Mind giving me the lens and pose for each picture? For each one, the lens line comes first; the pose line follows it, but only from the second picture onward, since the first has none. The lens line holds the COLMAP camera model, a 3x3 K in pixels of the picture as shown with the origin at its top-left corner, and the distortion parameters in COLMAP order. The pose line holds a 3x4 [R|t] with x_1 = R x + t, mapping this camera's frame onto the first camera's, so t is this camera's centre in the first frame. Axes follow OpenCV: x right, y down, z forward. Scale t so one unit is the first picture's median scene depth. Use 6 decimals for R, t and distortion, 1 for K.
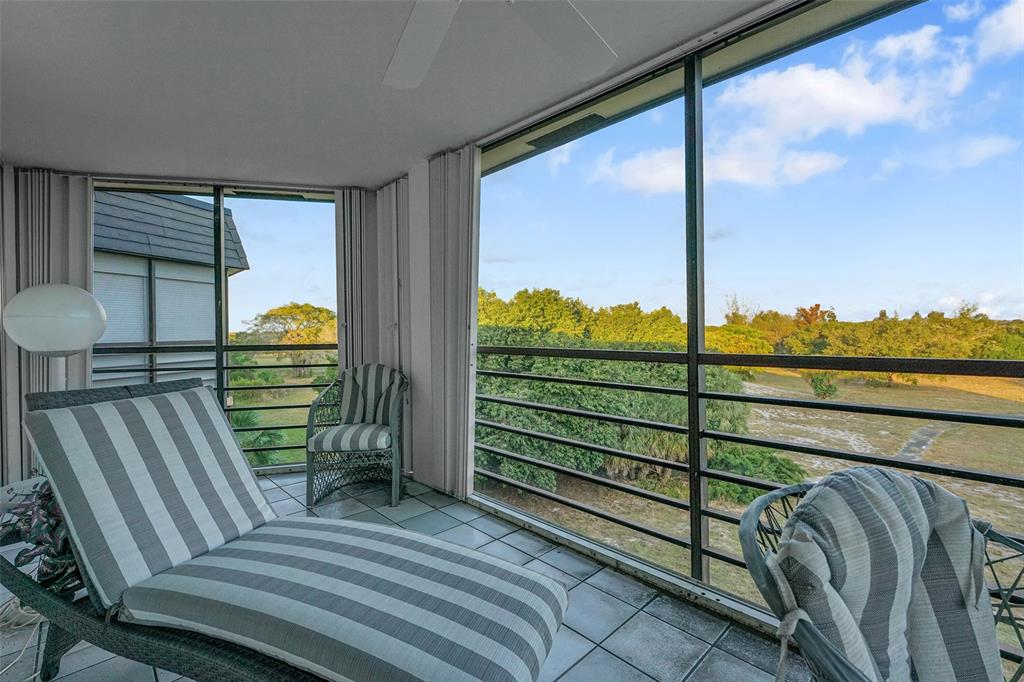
lens RADIAL K [[457.4, 0, 511.8], [0, 457.4, 332.2], [0, 0, 1]] dist [0.002506, 0.000296]
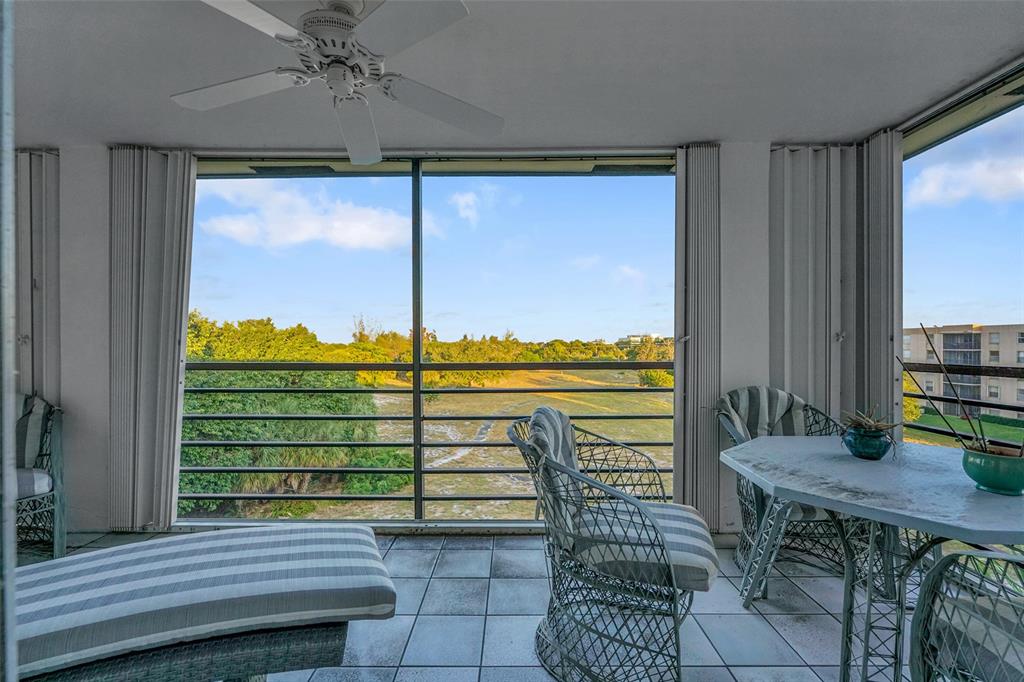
lens RADIAL K [[457.4, 0, 512.2], [0, 457.4, 343.2], [0, 0, 1]] dist [0.002506, 0.000296]
pose [[0.688900, 0.013816, 0.724724, -0.141530], [-0.003386, 0.999869, -0.015843, 0.001332], [-0.724848, 0.008461, 0.688857, -0.067895]]
